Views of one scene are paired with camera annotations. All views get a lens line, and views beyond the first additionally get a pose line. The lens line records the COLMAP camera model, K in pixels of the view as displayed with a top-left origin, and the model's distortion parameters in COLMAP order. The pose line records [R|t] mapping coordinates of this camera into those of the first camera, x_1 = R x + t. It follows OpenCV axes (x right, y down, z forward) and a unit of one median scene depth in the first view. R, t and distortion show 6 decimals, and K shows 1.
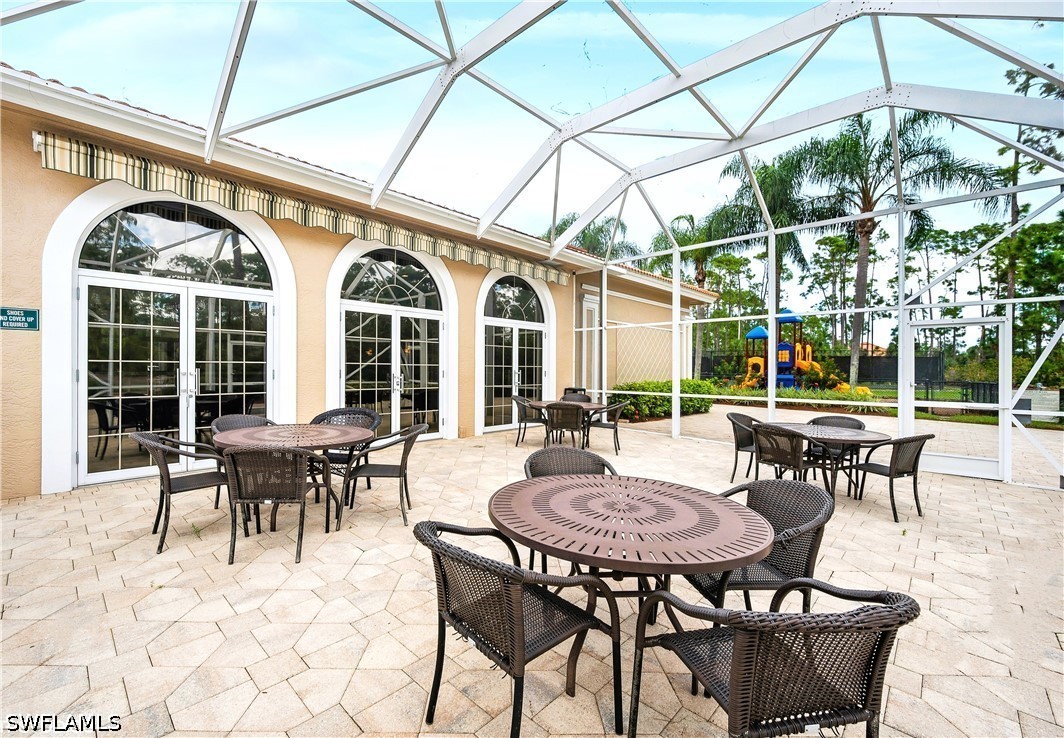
lens RADIAL K [[449.6, 0, 532.0], [0, 449.6, 370.2], [0, 0, 1]] dist [0.000507, 0.000128]
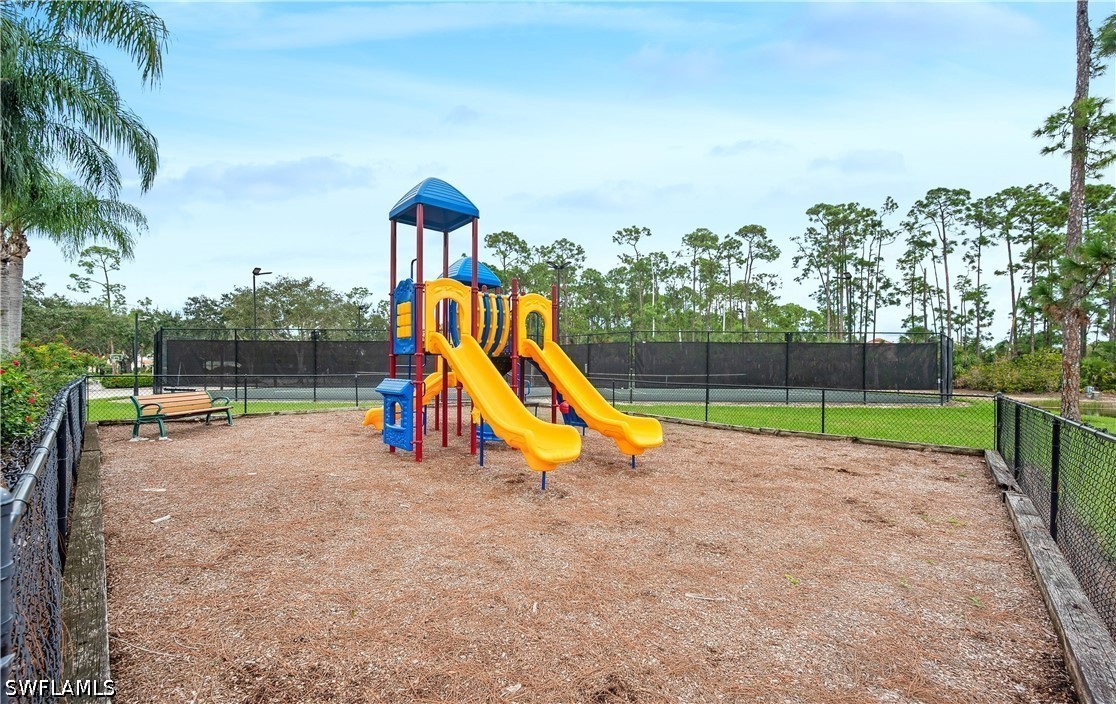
lens RADIAL K [[446.5, 0, 560.6], [0, 446.5, 370.3], [0, 0, 1]] dist [-0.000606, -0.000142]
pose [[0.999997, -0.000936, -0.002153, 0.202673], [0.000933, 0.999998, -0.001557, 0.001767], [0.002155, 0.001555, 0.999996, 0.210115]]
